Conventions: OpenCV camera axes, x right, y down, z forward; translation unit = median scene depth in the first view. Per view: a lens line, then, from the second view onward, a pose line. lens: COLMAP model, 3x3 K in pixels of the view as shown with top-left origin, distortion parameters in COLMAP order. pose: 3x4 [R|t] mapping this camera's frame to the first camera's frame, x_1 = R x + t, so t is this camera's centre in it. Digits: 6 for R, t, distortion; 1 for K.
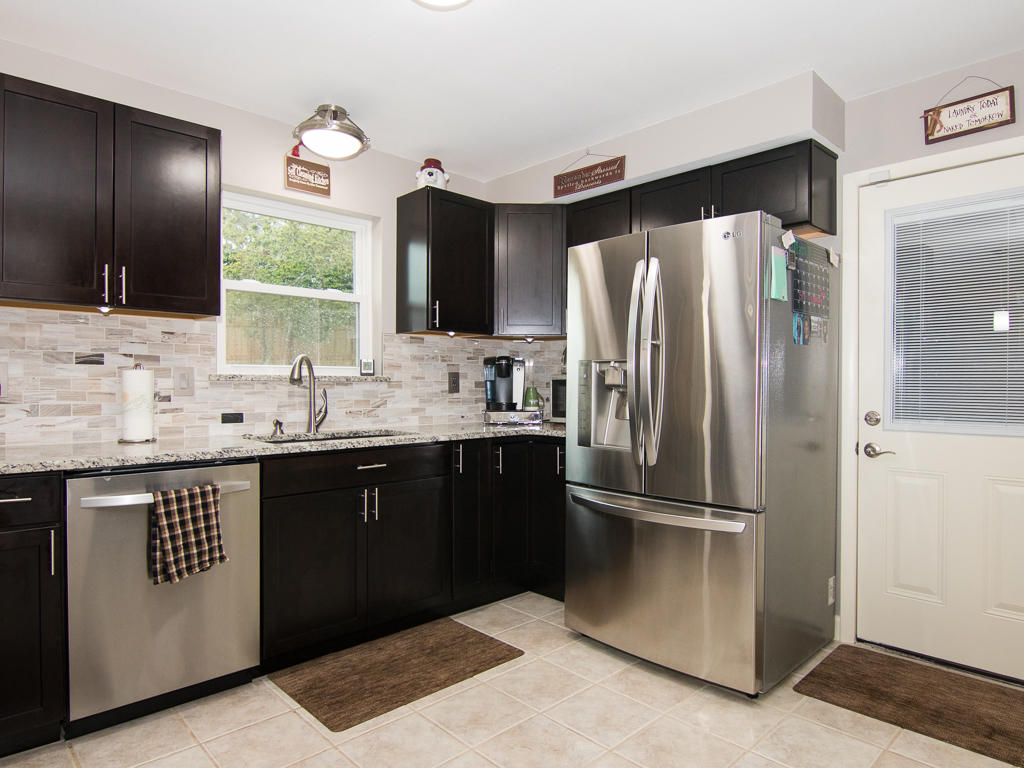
lens RADIAL K [[632.6, 0, 531.4], [0, 632.6, 388.3], [0, 0, 1]] dist [0.001616, -0.018199]
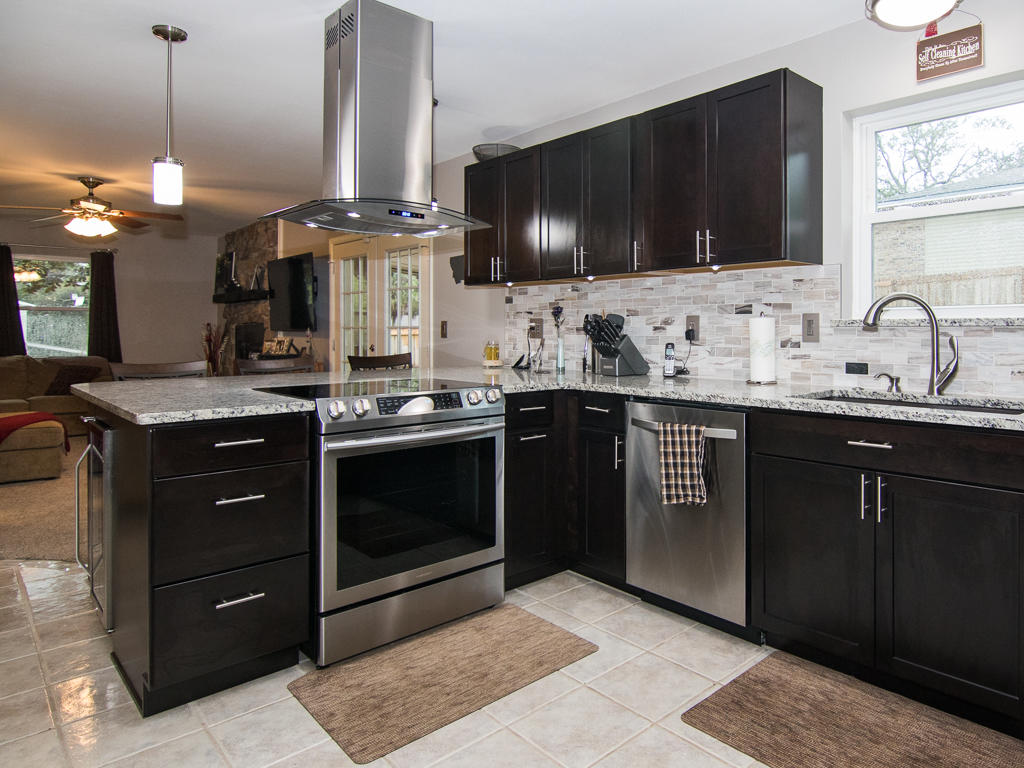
lens RADIAL K [[655.9, 0, 616.8], [0, 655.9, 330.5], [0, 0, 1]] dist [-0.006846, -0.010987]
pose [[0.015078, -0.003351, -0.999881, 0.464873], [-0.006170, 0.999975, -0.003445, -0.001457], [0.999867, 0.006221, 0.015057, 0.670801]]
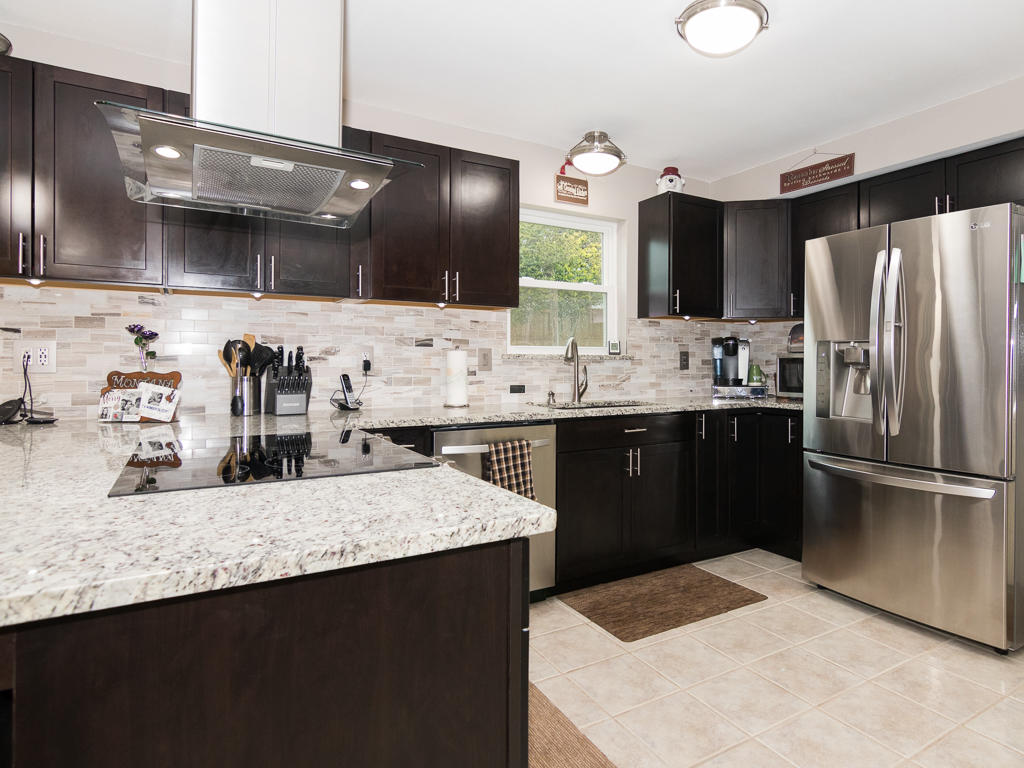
lens RADIAL K [[605.0, 0, 564.8], [0, 605.0, 361.0], [0, 0, 1]] dist [0.000152, -0.001176]
pose [[0.975312, 0.000442, -0.220833, -0.124254], [-0.002208, 0.999968, -0.007748, 0.000796], [0.220822, 0.008044, 0.975281, -0.144549]]
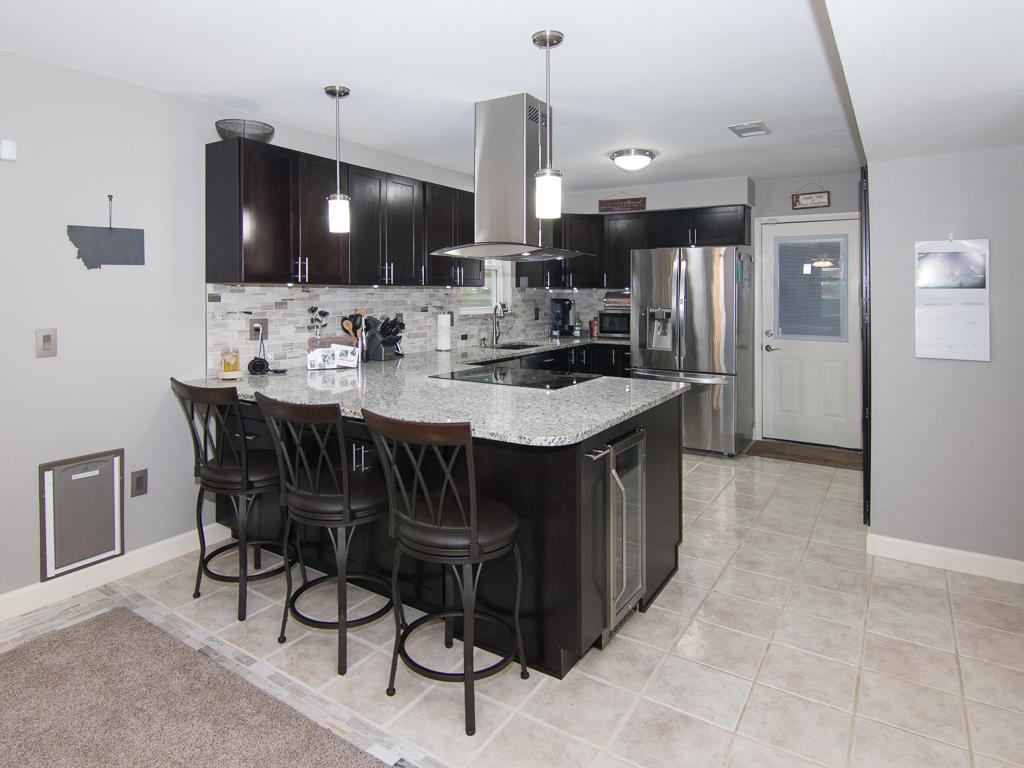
lens RADIAL K [[637.9, 0, 482.7], [0, 637.9, 286.5], [0, 0, 1]] dist [-0.000178, -0.000828]
pose [[0.979600, 0.000611, 0.200956, -0.832240], [0.002048, 0.999913, -0.013022, -0.082681], [-0.200946, 0.013168, 0.979514, -0.910912]]
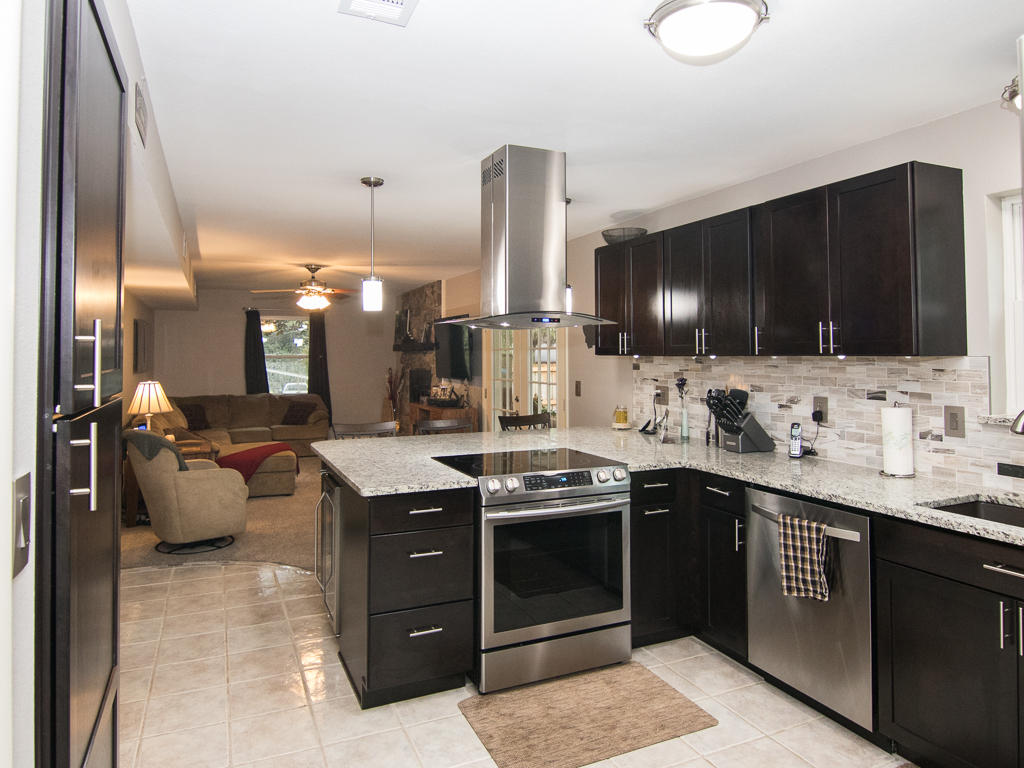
lens RADIAL K [[642.4, 0, 488.9], [0, 642.4, 337.0], [0, 0, 1]] dist [-0.003487, -0.012429]
pose [[-0.373571, -0.027359, -0.927198, 0.579281], [-0.001903, 0.999585, -0.028728, -0.105966], [0.927599, -0.008968, -0.373469, 0.703876]]
